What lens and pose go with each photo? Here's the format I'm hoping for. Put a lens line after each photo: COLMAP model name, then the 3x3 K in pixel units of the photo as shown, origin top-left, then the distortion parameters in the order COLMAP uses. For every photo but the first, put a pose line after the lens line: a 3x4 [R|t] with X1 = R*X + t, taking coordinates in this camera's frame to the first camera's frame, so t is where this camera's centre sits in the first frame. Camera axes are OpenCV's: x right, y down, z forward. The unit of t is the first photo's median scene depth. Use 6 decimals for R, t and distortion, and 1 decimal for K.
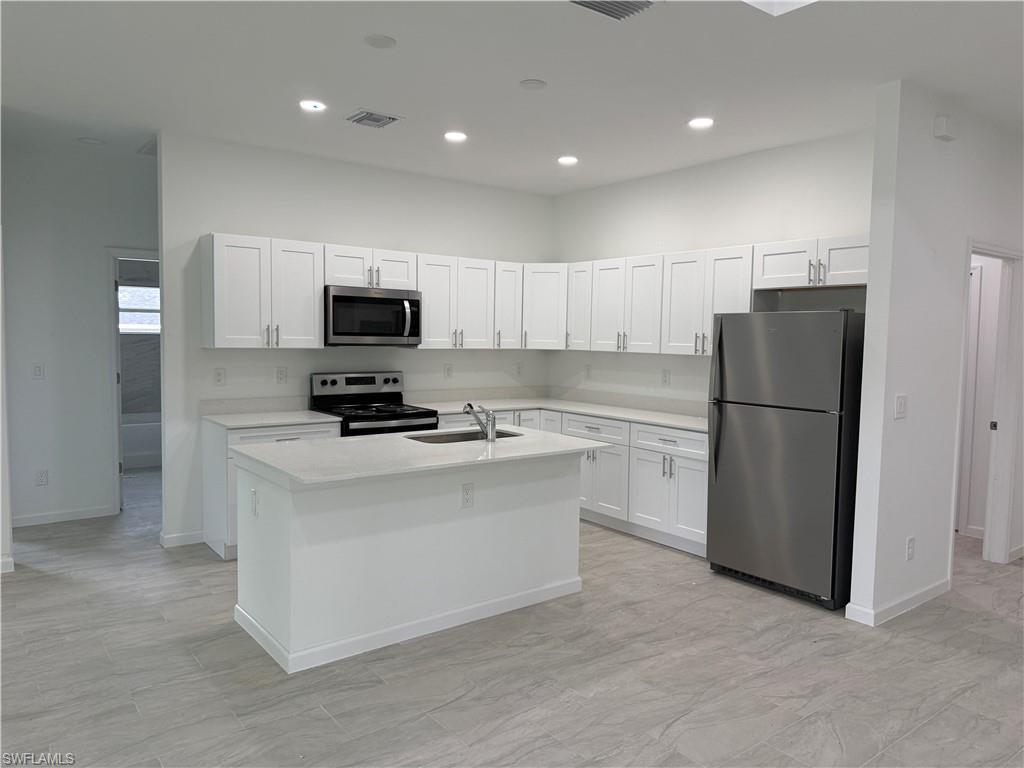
lens RADIAL K [[721.7, 0, 515.7], [0, 721.7, 377.4], [0, 0, 1]] dist [0.040612, -0.046775]
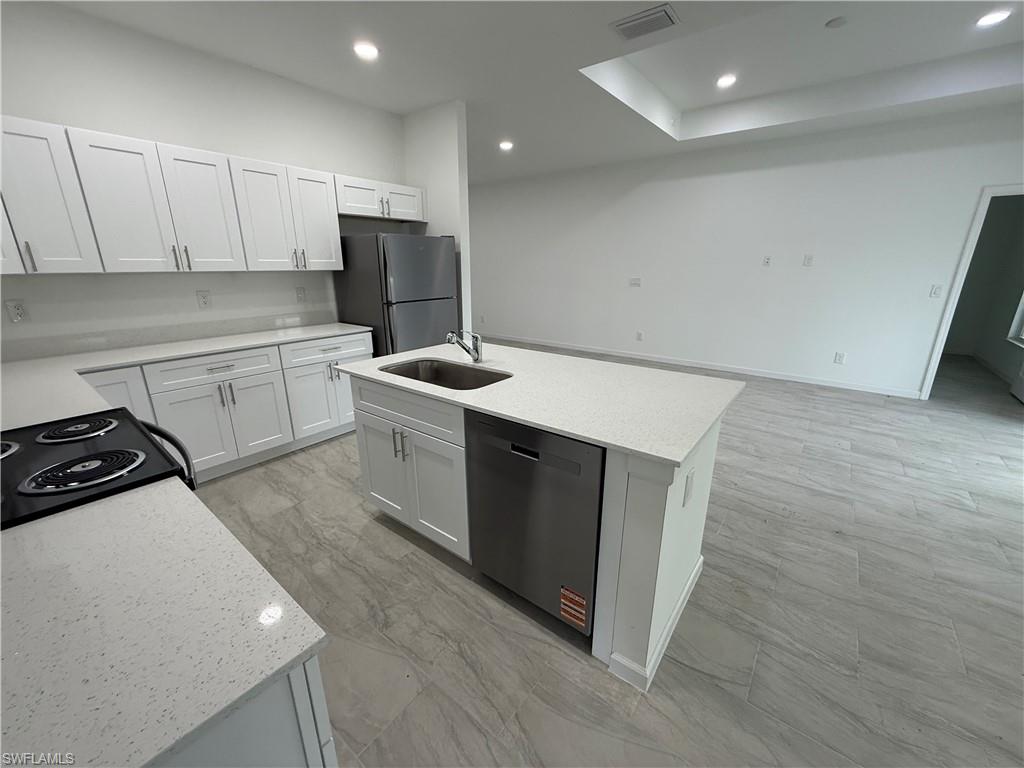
lens RADIAL K [[406.8, 0, 511.0], [0, 406.8, 382.7], [0, 0, 1]] dist [-0.001175, 0.000647]
pose [[-0.248872, -0.290157, 0.924052, -0.481716], [0.055622, 0.948214, 0.312725, -0.047562], [-0.966938, 0.129226, -0.219844, 0.911507]]
